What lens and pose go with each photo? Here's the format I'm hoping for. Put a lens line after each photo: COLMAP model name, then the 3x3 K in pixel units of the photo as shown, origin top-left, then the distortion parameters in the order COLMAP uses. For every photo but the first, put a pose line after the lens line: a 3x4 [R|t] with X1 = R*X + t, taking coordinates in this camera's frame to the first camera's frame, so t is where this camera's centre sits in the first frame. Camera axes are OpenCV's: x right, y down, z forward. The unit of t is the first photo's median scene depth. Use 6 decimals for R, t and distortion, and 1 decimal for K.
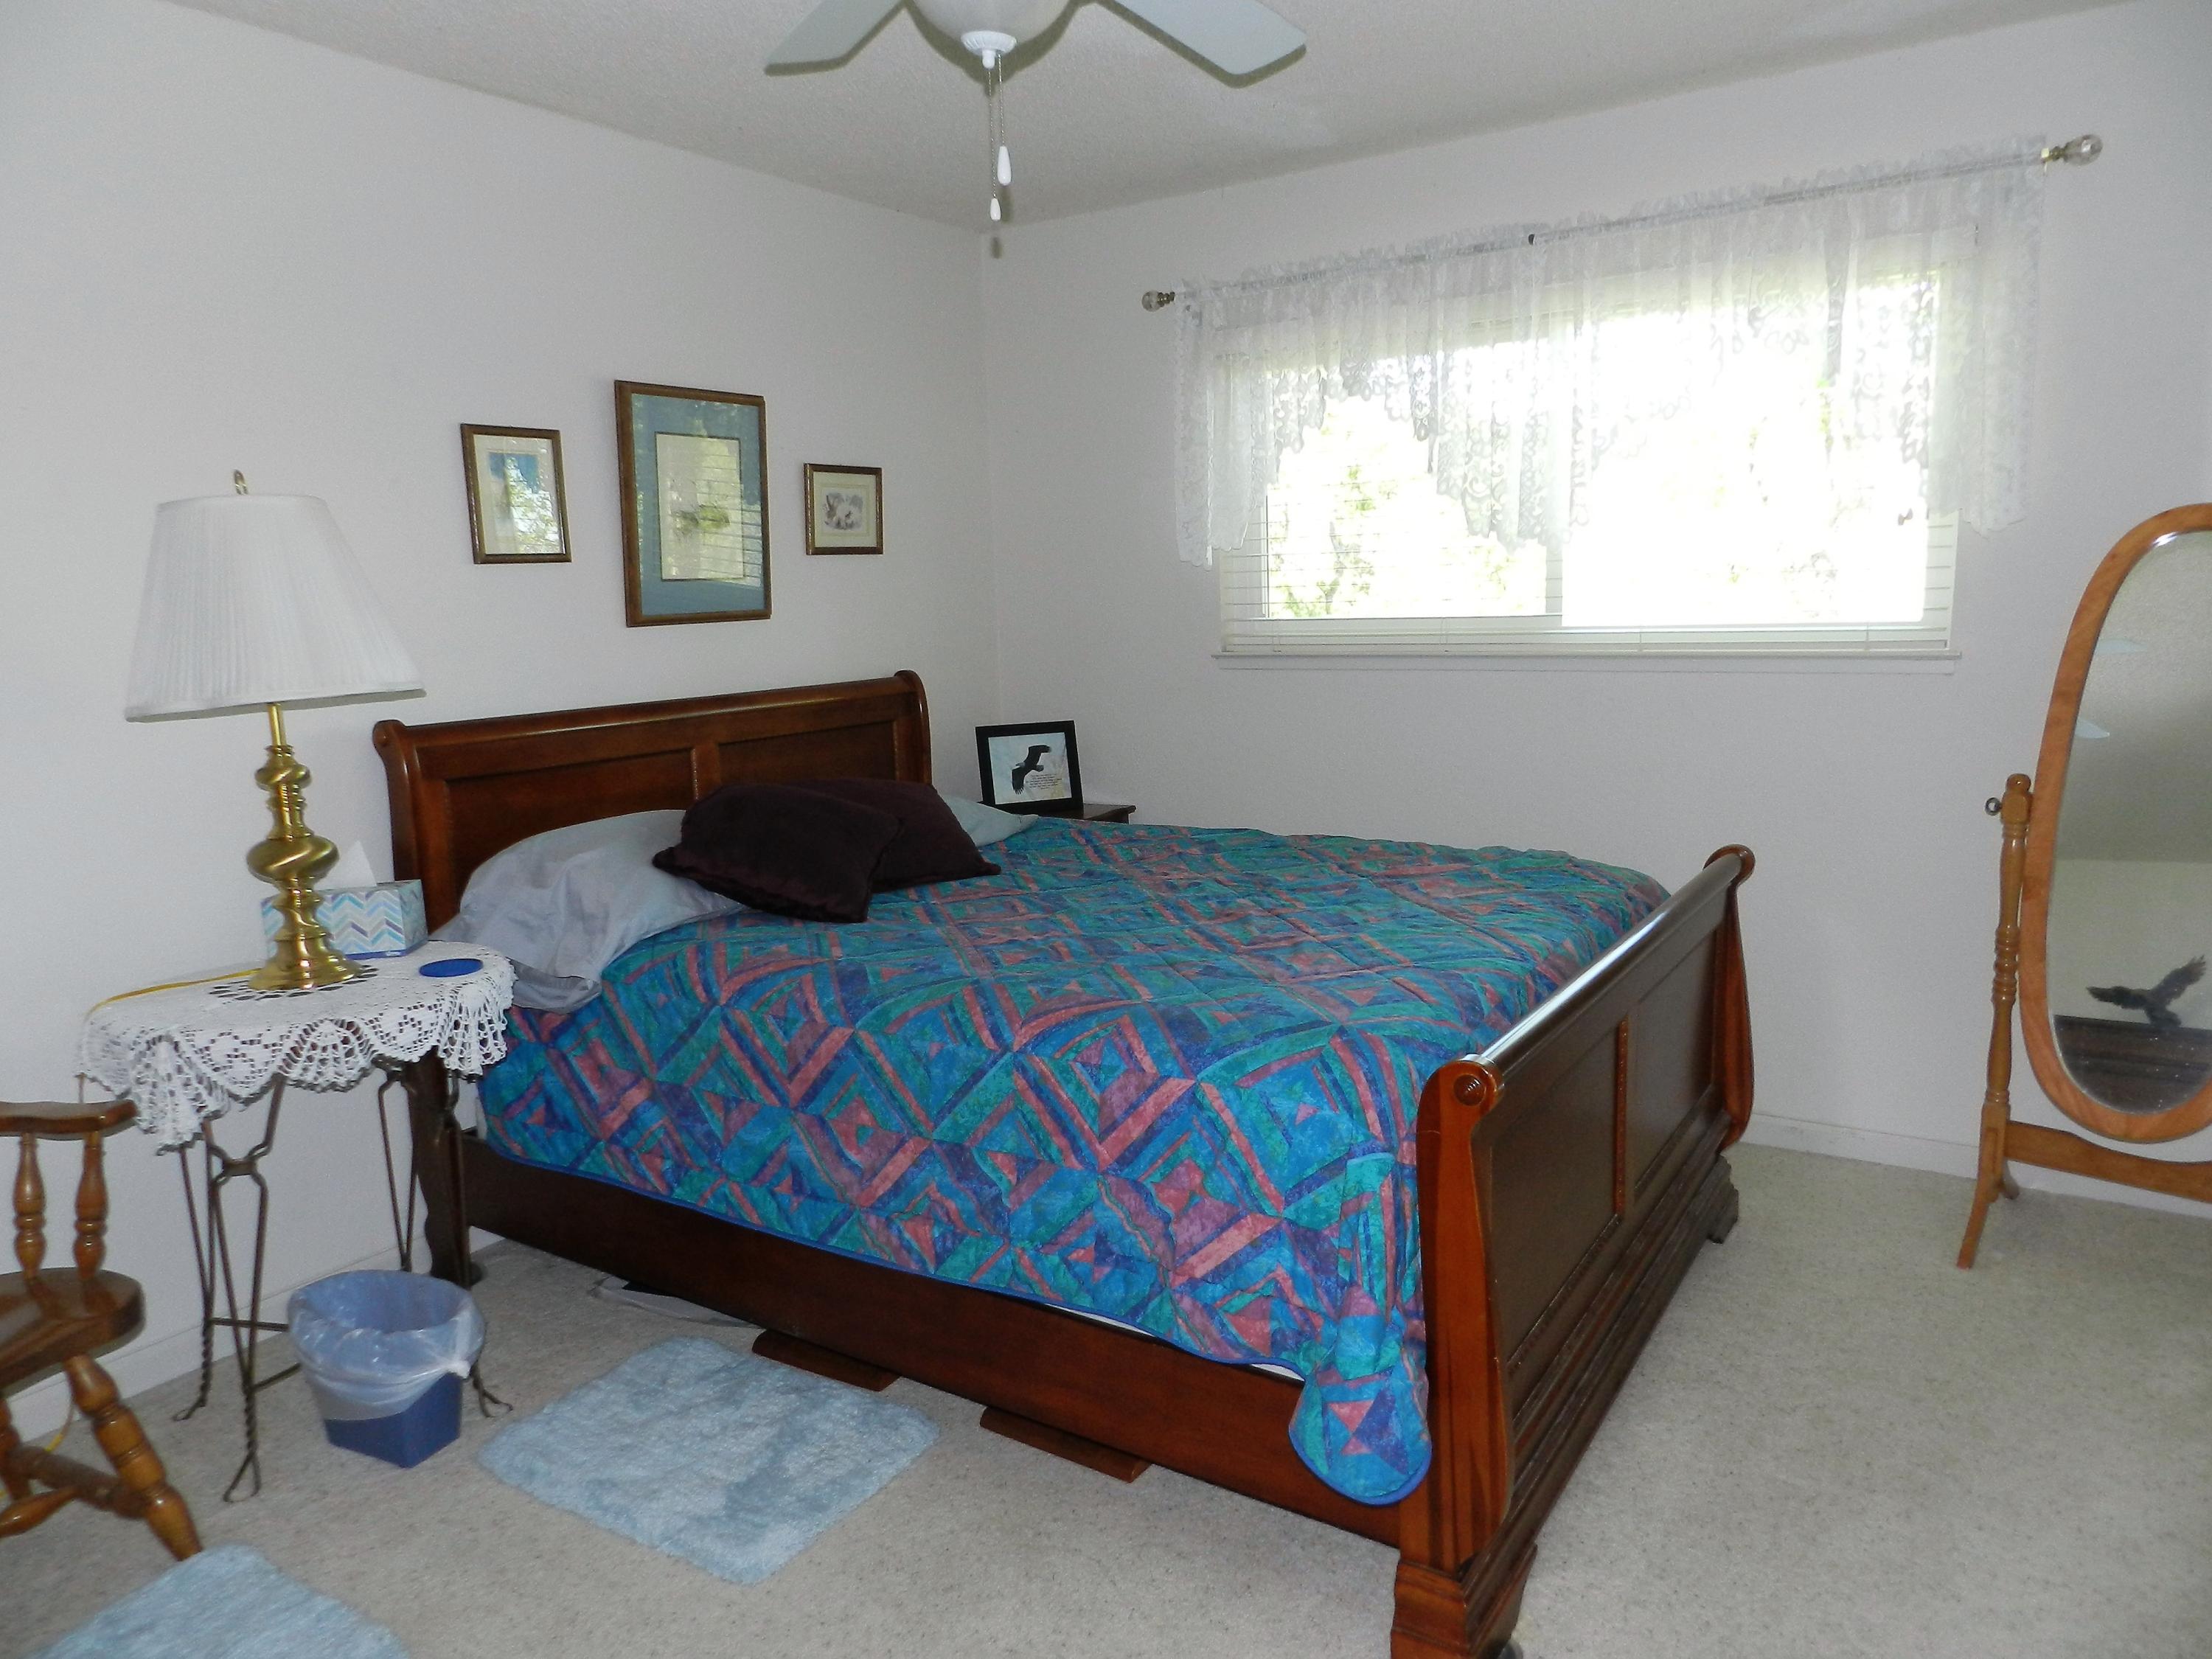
lens RADIAL K [[1504.1, 0, 1099.6], [0, 1504.1, 825.2], [0, 0, 1]] dist [0.026156, -0.008629]
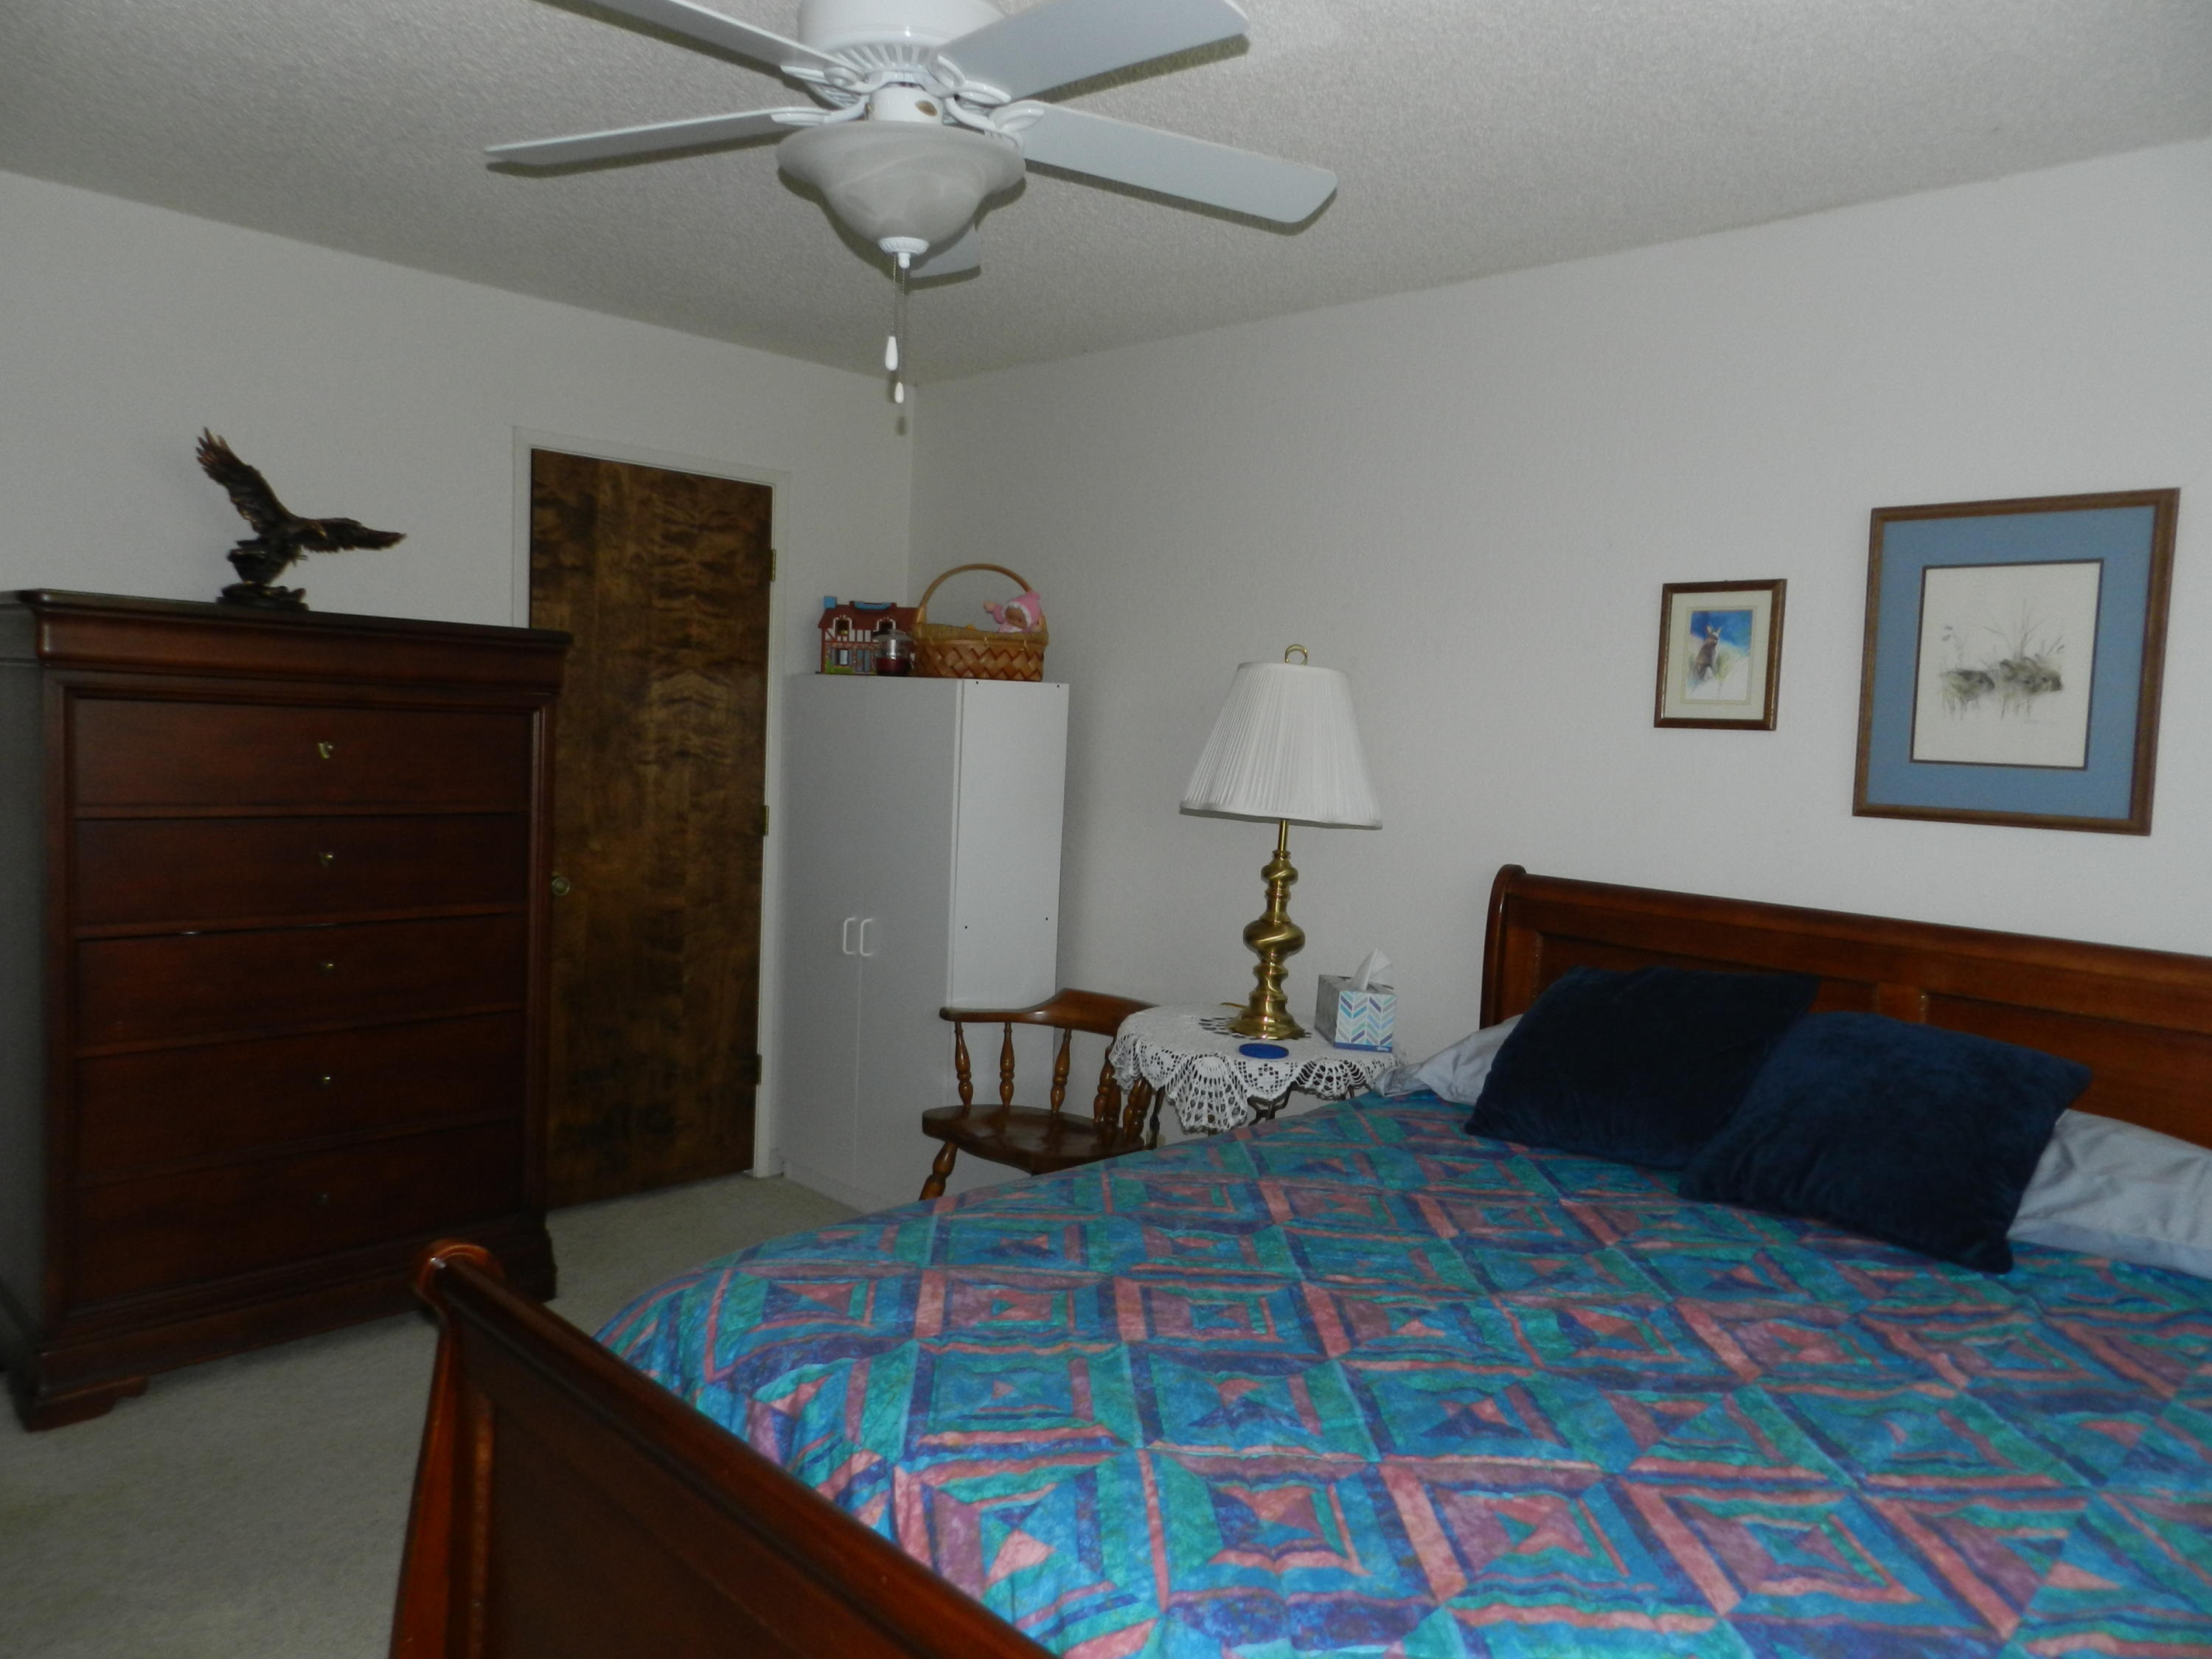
lens RADIAL K [[1504.1, 0, 1099.6], [0, 1504.1, 825.2], [0, 0, 1]] dist [0.026156, -0.008629]
pose [[-0.210786, 0.082115, -0.974077, 0.749665], [-0.198470, 0.972116, 0.124898, -0.204213], [0.957172, 0.219652, -0.188612, 1.074306]]
